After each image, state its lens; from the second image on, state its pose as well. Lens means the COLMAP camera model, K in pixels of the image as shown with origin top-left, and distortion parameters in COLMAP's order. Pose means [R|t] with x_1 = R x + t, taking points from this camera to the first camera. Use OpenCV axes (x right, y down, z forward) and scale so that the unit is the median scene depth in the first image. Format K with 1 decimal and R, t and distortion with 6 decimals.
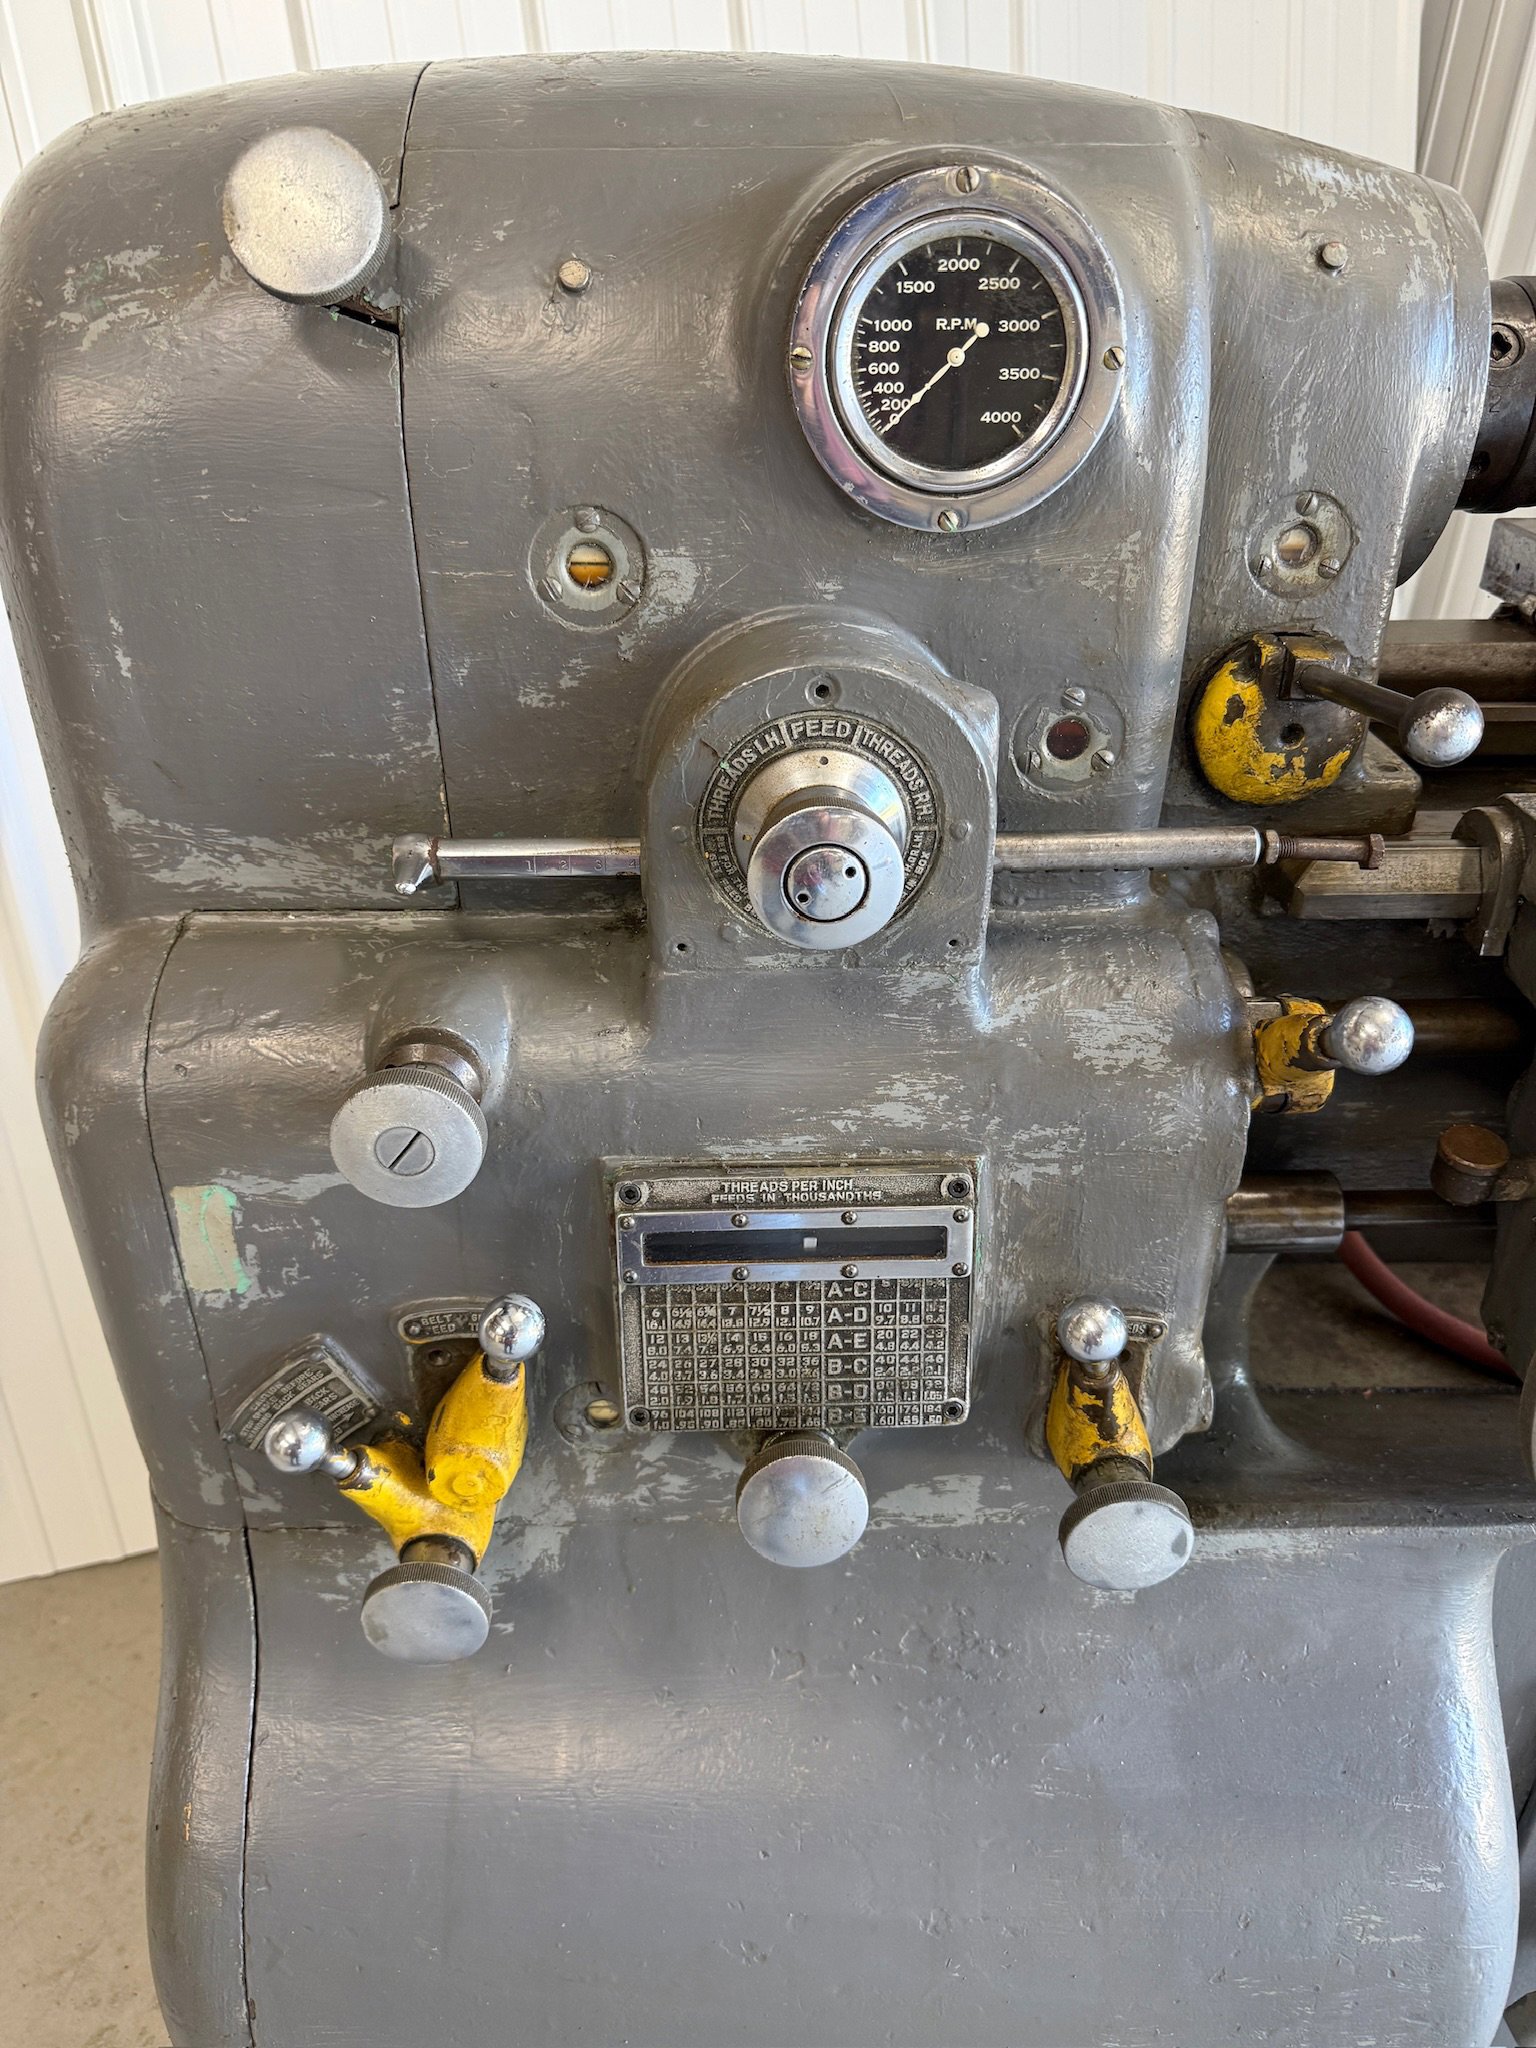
lens RADIAL K [[1479.3, 0, 730.4], [0, 1479.3, 1051.3], [0, 0, 1]] dist [0.029958, -0.074493]
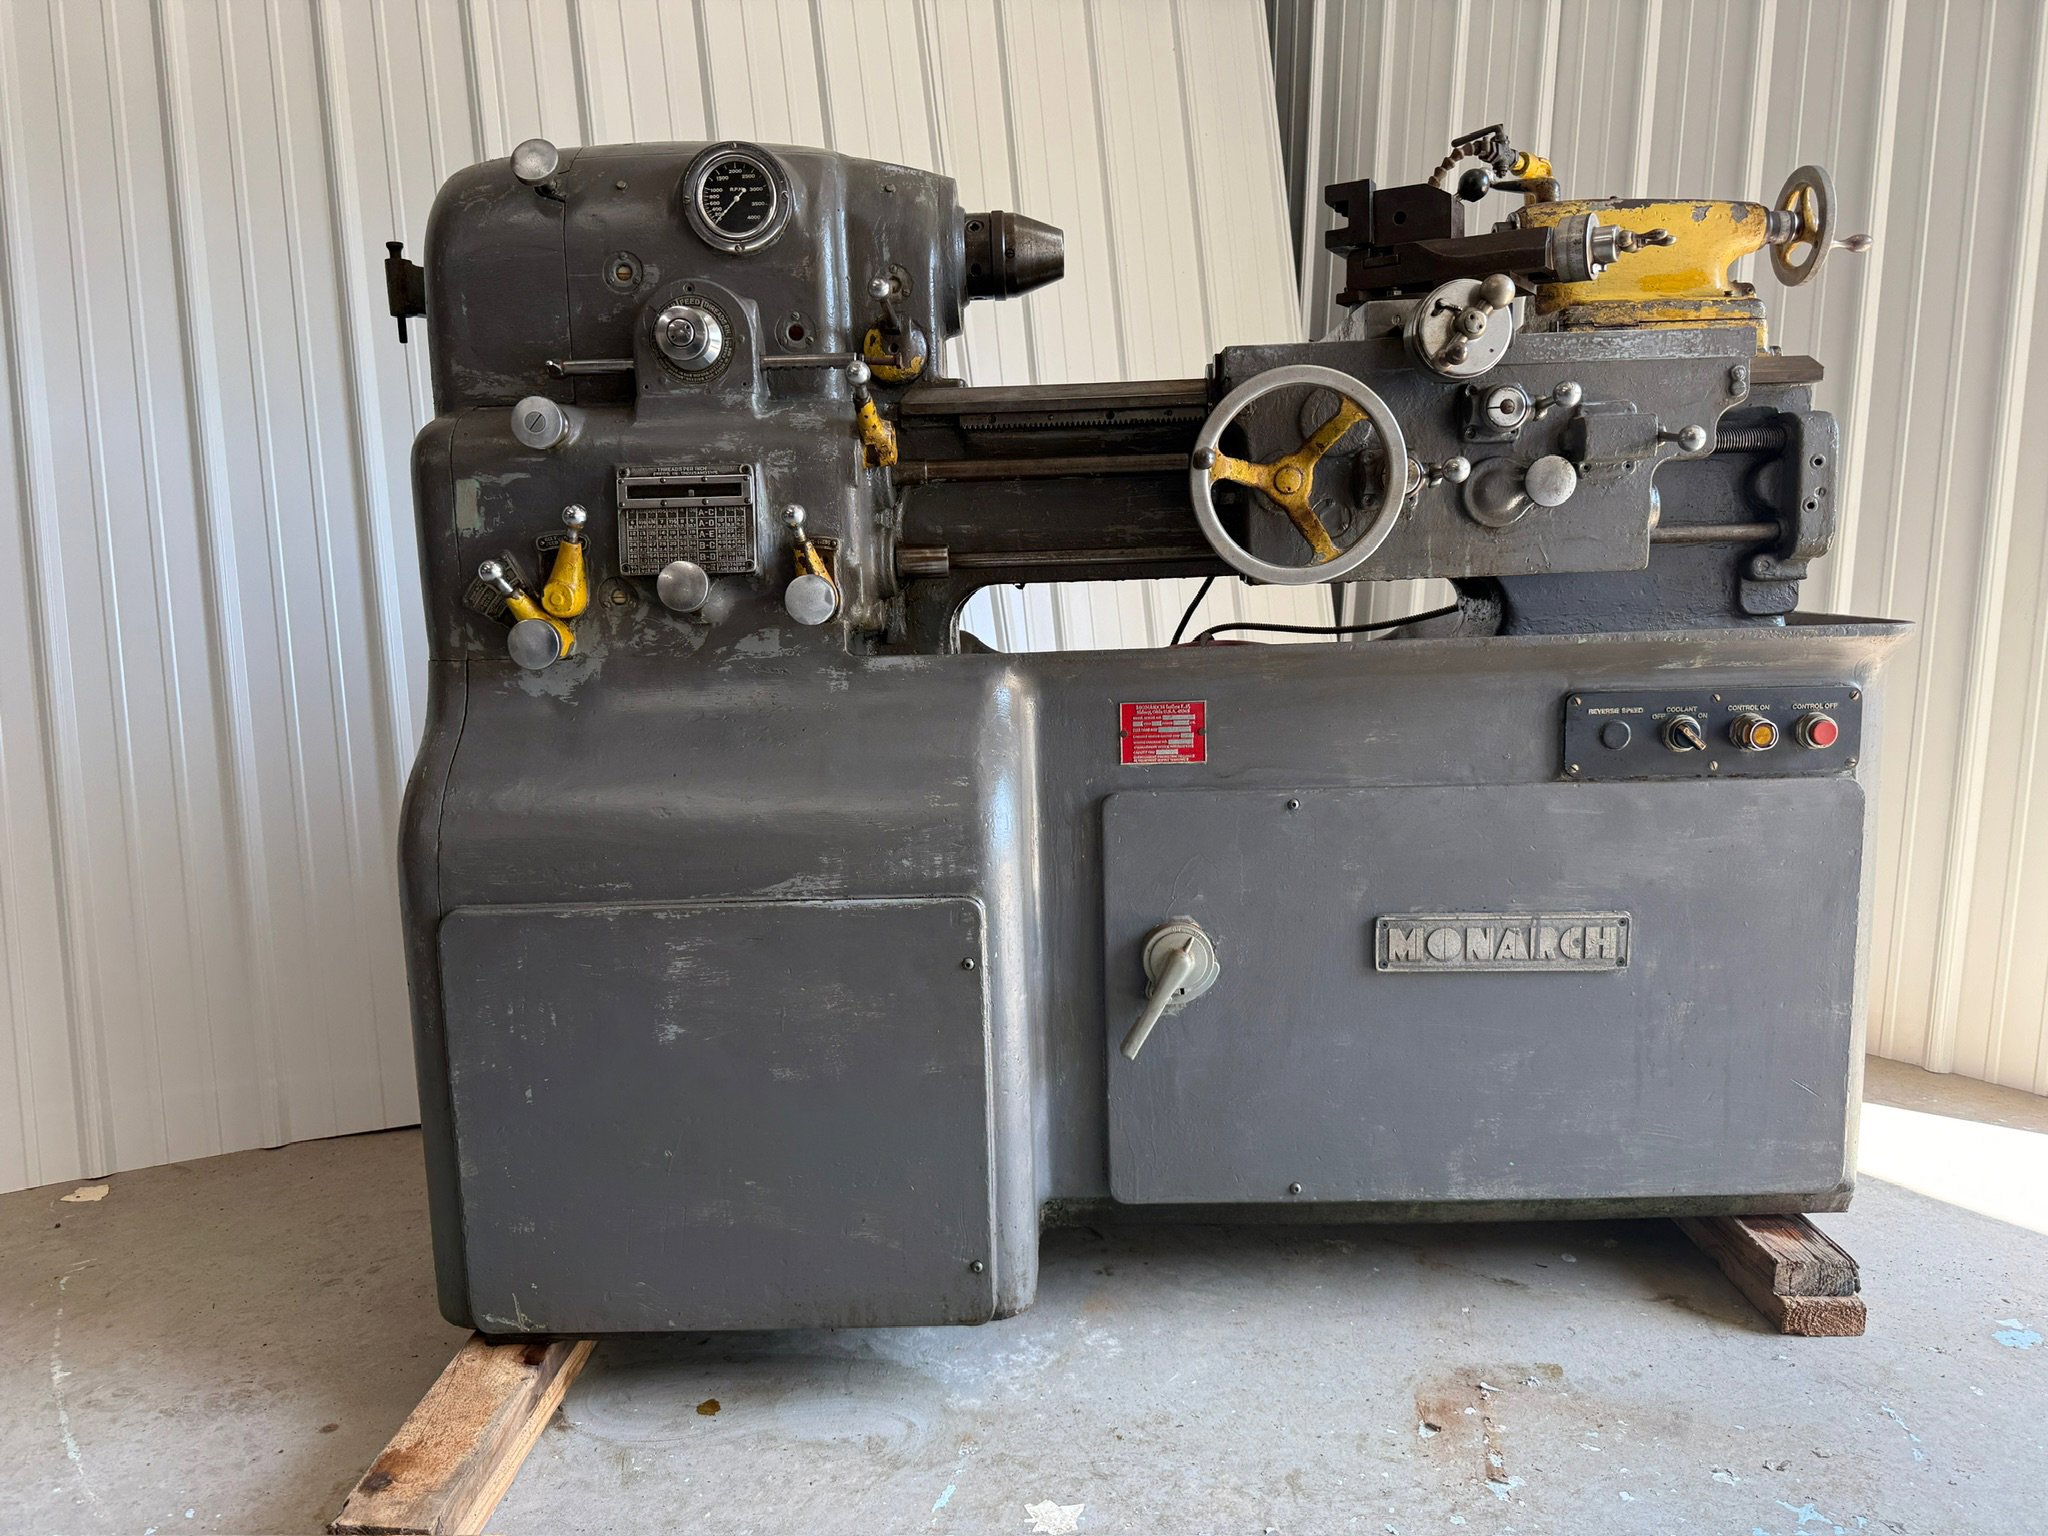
lens RADIAL K [[1454.3, 0, 999.8], [0, 1454.3, 797.1], [0, 0, 1]] dist [0.080424, -0.129058]
pose [[0.998958, -0.013853, -0.043492, 0.718557], [-0.003204, 0.929198, -0.369569, 1.617461], [0.045533, 0.369323, 0.928185, -1.215519]]
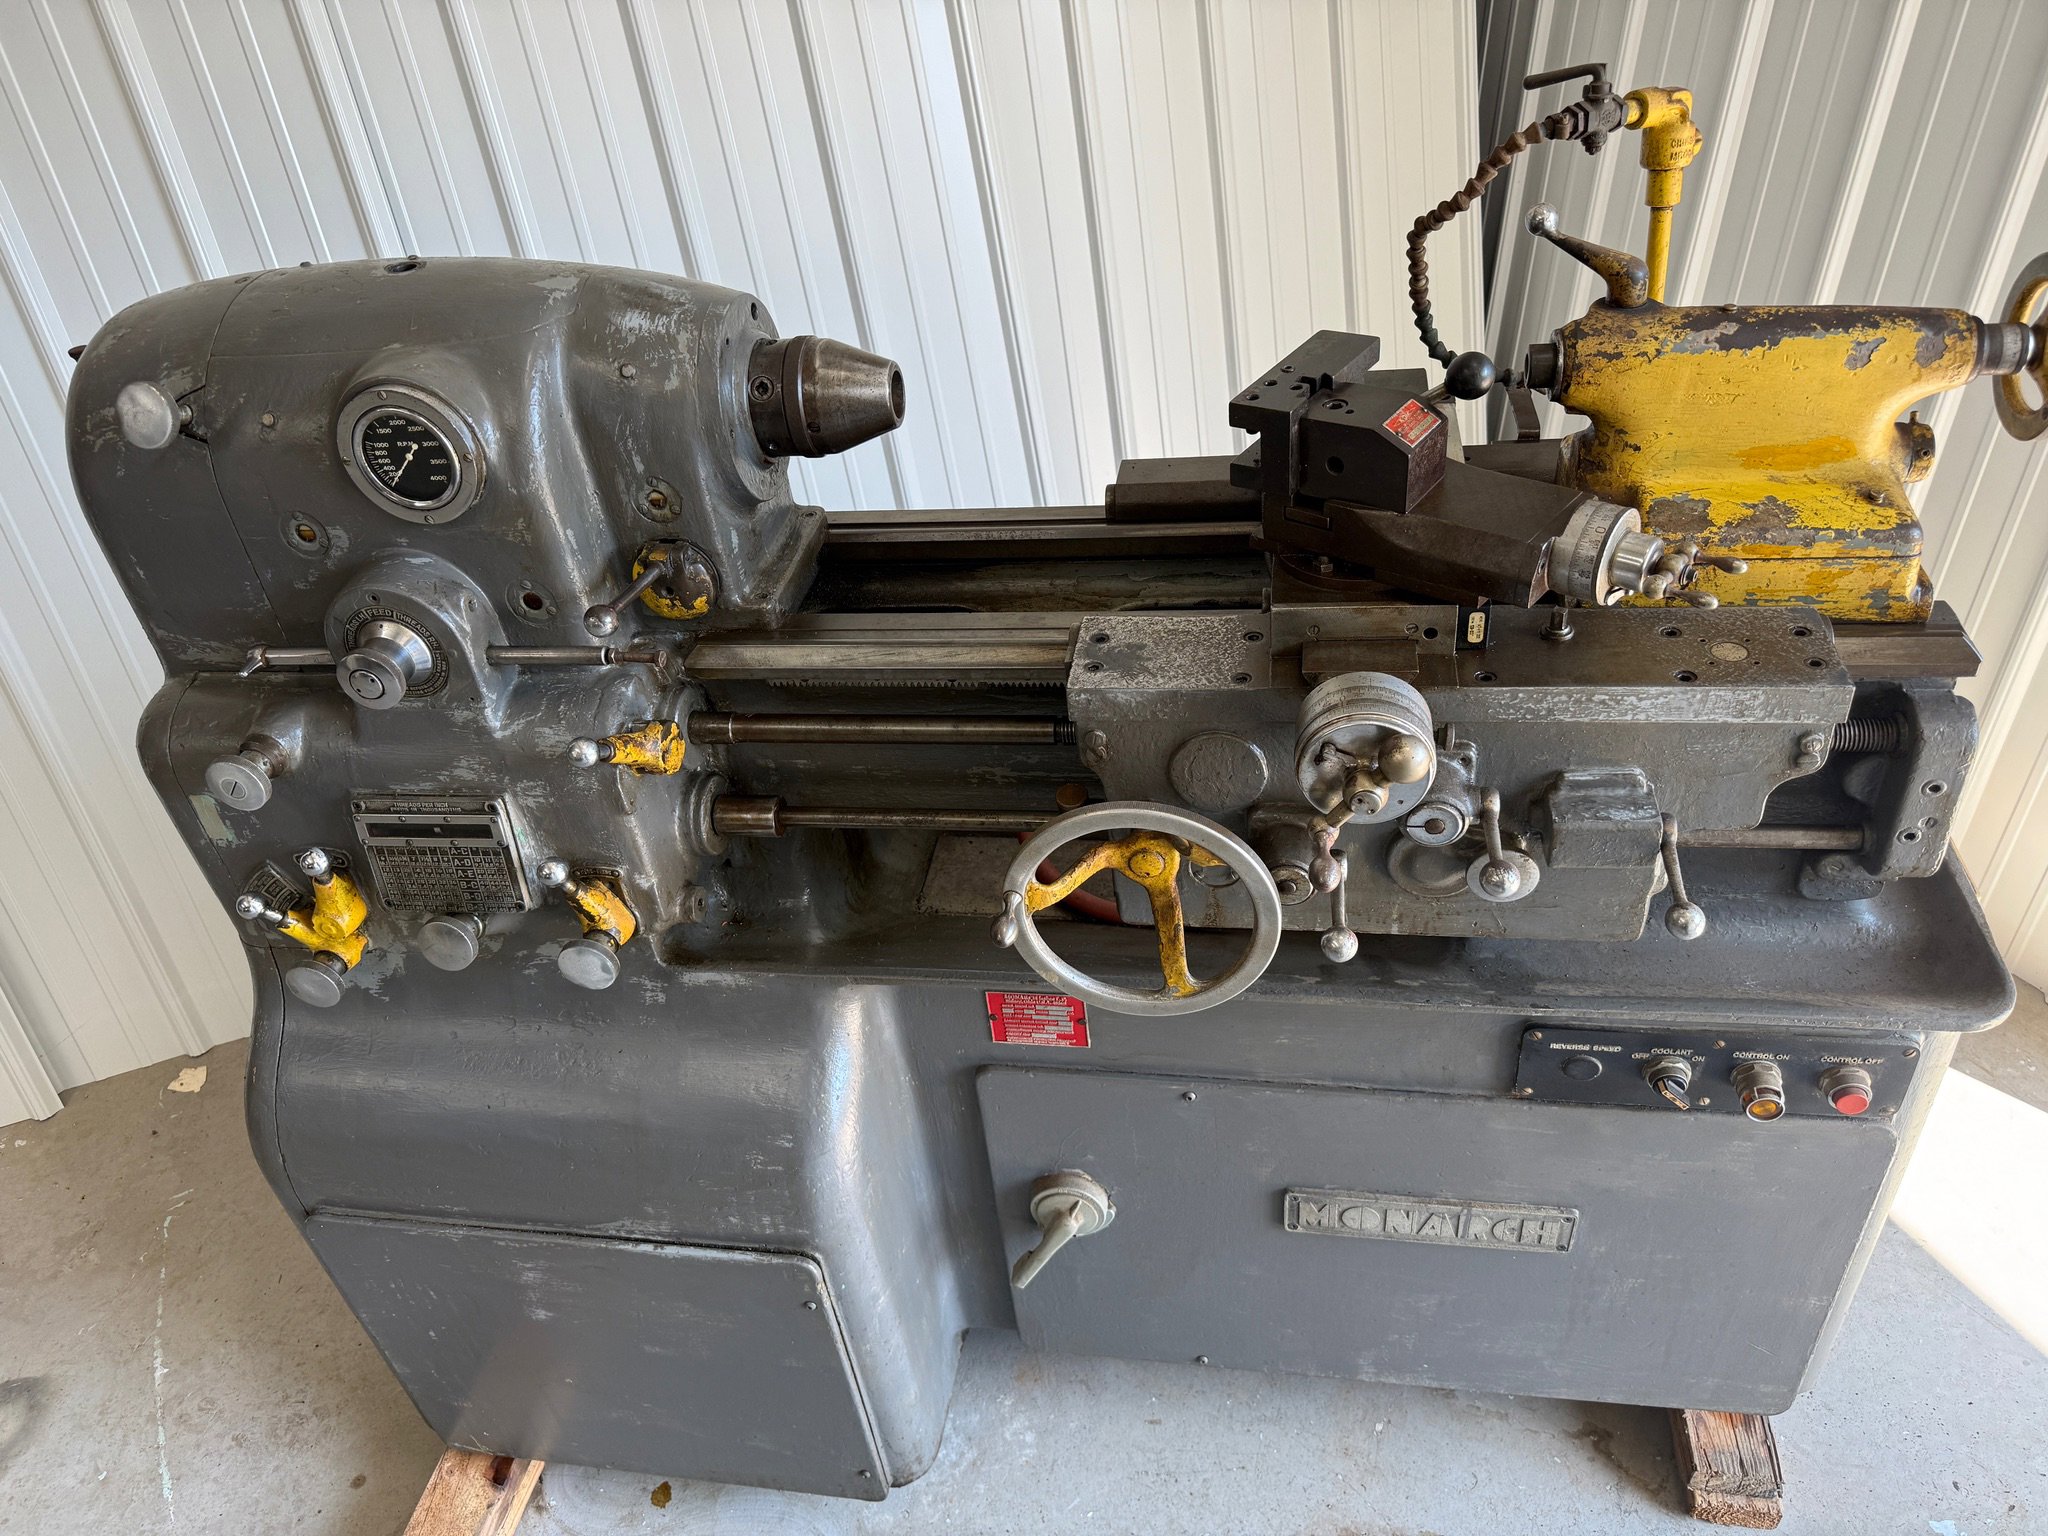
lens RADIAL K [[1445.7, 0, 999.7], [0, 1445.7, 773.9], [0, 0, 1]] dist [0.034893, -0.061101]
pose [[0.977533, 0.030723, -0.208531, 1.333640], [-0.002913, 0.991195, 0.132381, -0.244309], [0.210762, -0.128799, 0.969015, -0.918254]]
